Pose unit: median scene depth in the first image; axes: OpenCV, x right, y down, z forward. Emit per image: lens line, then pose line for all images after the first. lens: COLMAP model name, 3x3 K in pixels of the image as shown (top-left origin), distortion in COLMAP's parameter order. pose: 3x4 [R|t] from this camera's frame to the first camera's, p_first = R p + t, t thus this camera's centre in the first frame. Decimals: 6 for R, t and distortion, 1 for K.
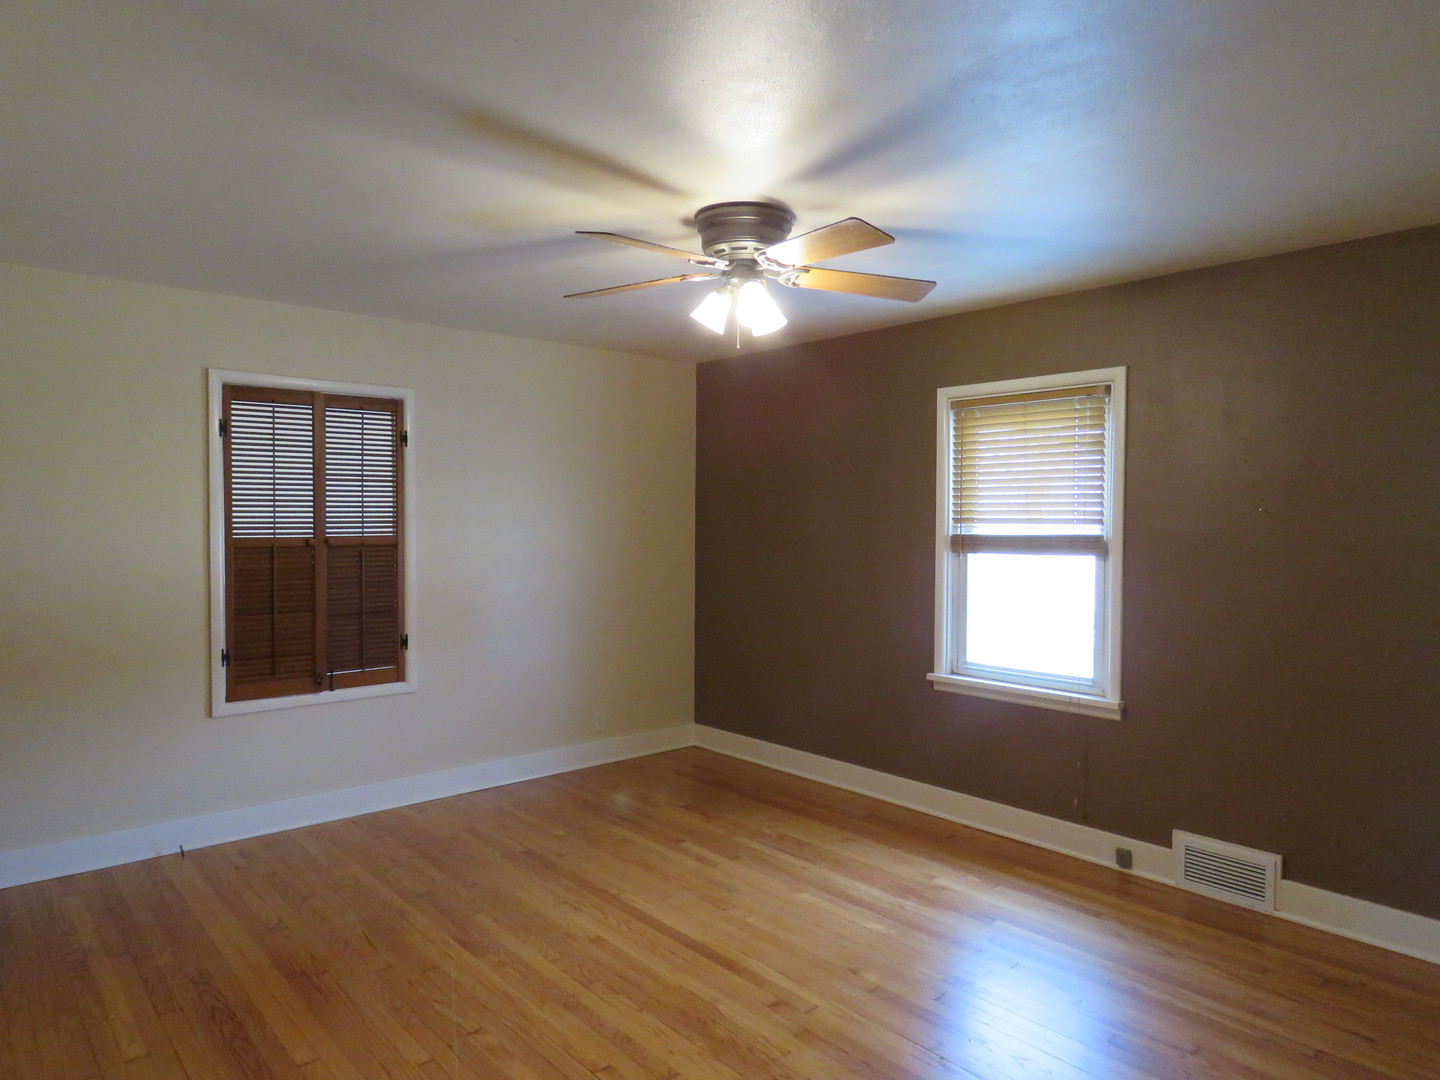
lens RADIAL K [[916.6, 0, 714.9], [0, 916.6, 546.5], [0, 0, 1]] dist [-0.001086, -0.002066]
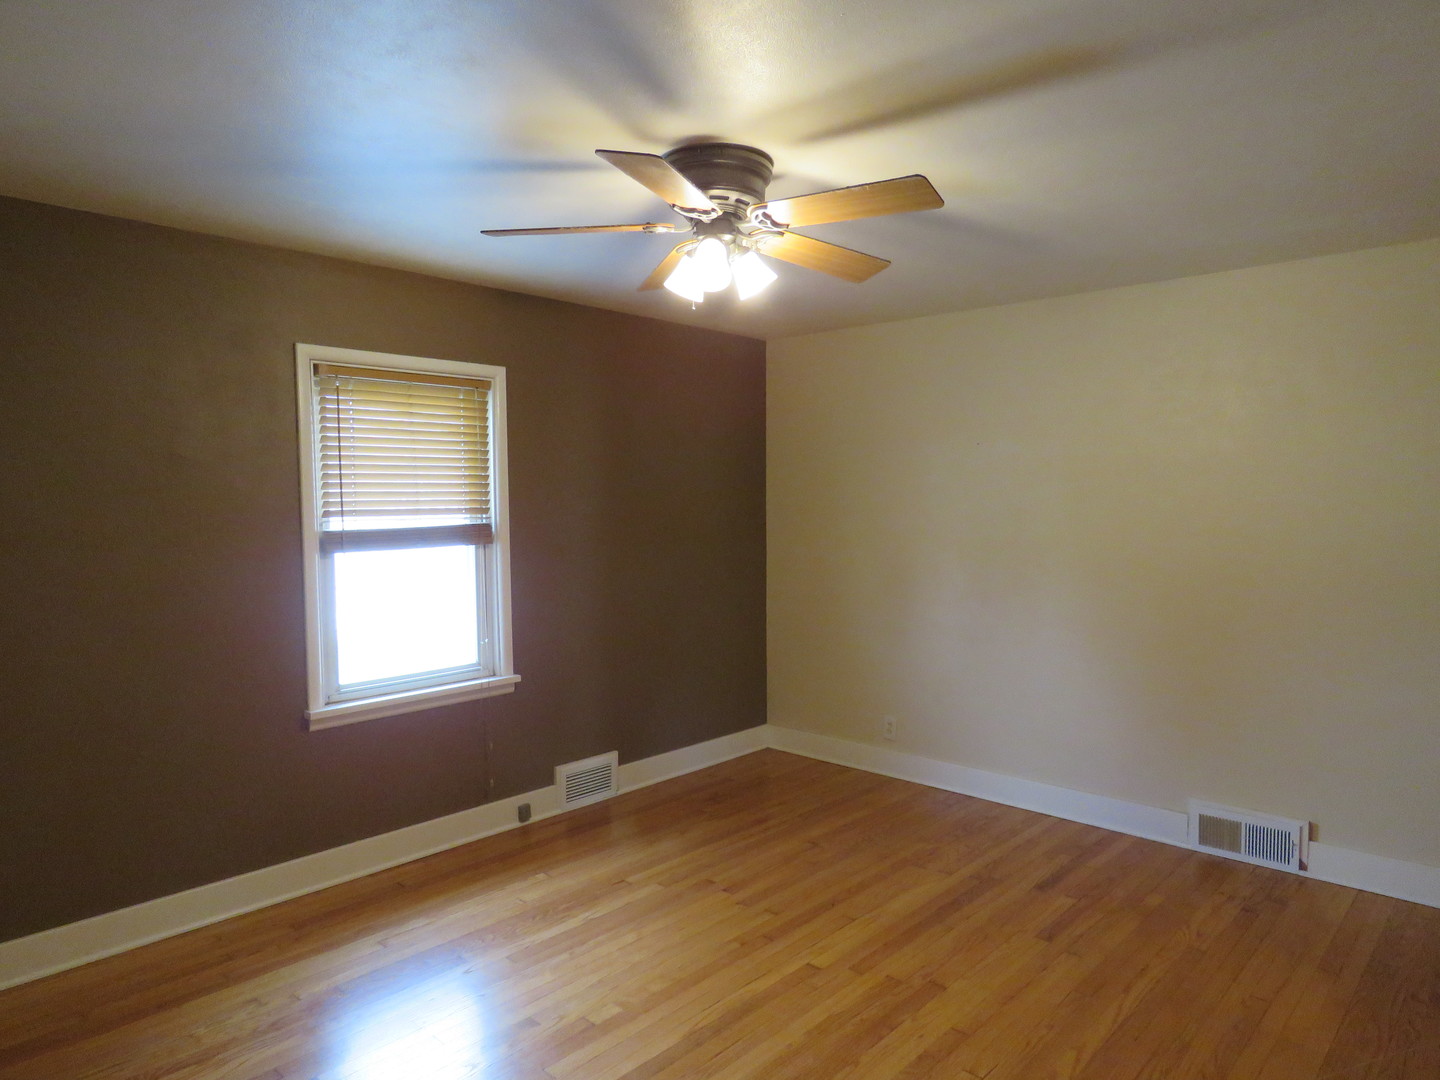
lens RADIAL K [[916.6, 0, 714.9], [0, 916.6, 546.5], [0, 0, 1]] dist [-0.001086, -0.002066]
pose [[-0.090793, -0.053525, 0.994430, -0.626498], [0.045774, 0.997275, 0.057858, -0.033713], [-0.994817, 0.050773, -0.088096, 0.806409]]
